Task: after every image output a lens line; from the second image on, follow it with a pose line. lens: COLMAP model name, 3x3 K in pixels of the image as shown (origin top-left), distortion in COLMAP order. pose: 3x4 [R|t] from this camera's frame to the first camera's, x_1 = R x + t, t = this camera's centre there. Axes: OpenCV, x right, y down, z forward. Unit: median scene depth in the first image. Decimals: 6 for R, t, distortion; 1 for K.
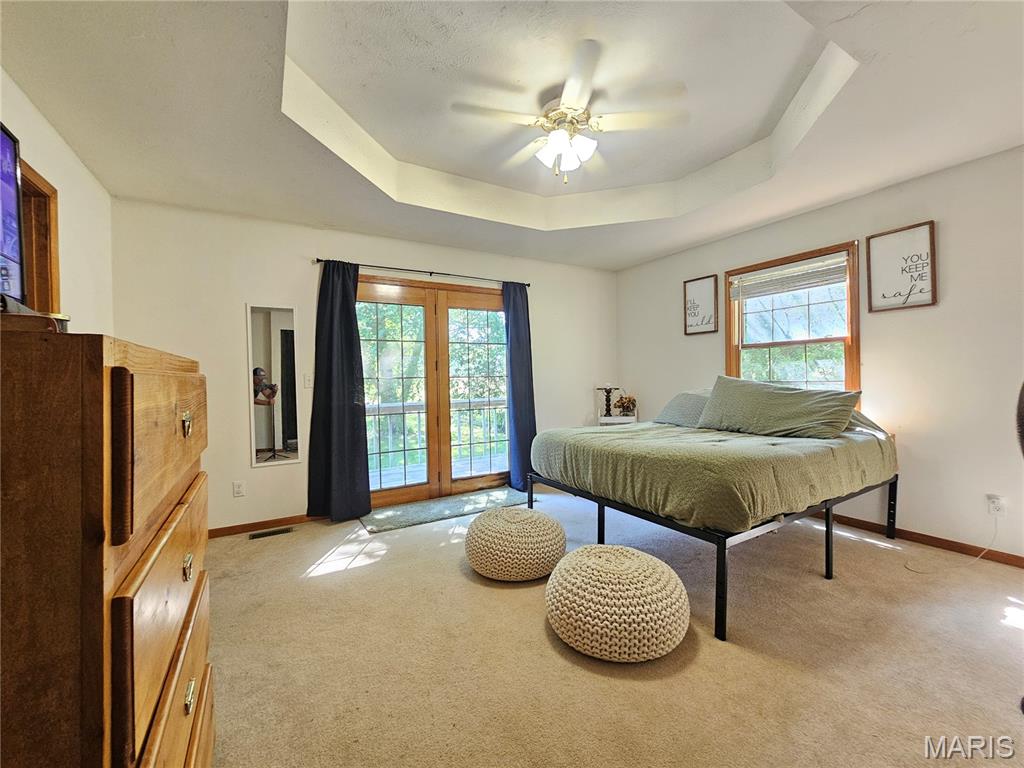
lens RADIAL K [[418.1, 0, 509.2], [0, 418.1, 379.5], [0, 0, 1]] dist [0.001723, 0.000625]
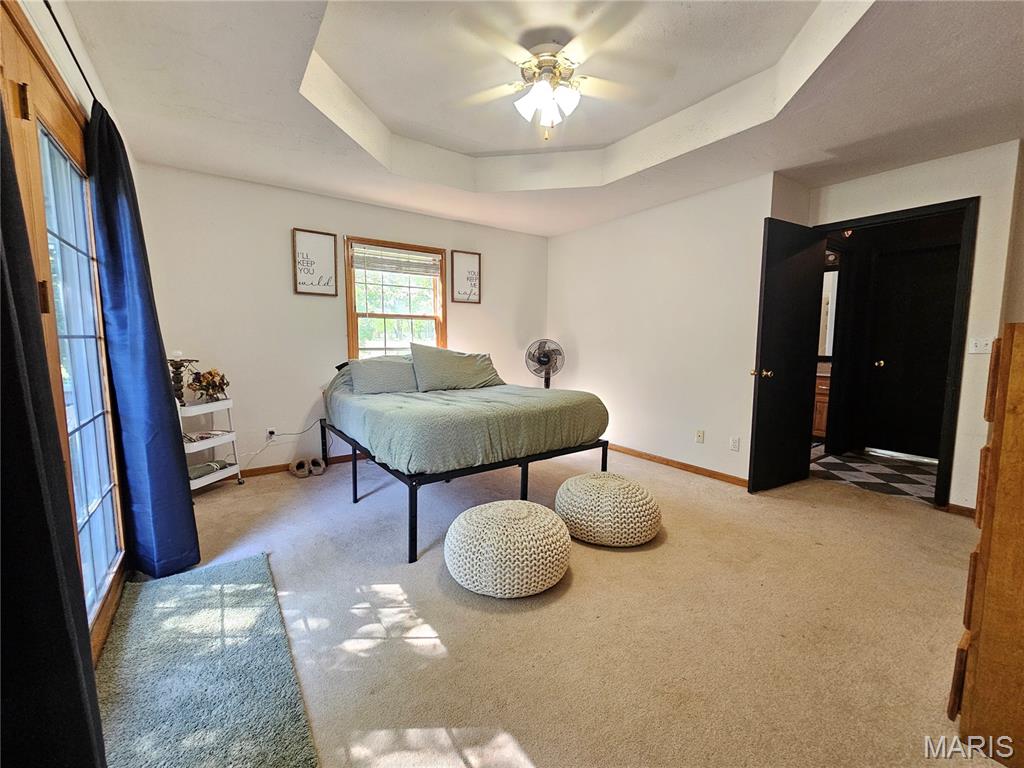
lens RADIAL K [[418.1, 0, 512.4], [0, 418.1, 382.7], [0, 0, 1]] dist [0.001723, 0.000625]
pose [[-0.077988, -0.083753, 0.993430, -0.868321], [-0.001549, 0.996474, 0.083888, 0.003145], [-0.996953, 0.005004, -0.077842, 1.174055]]
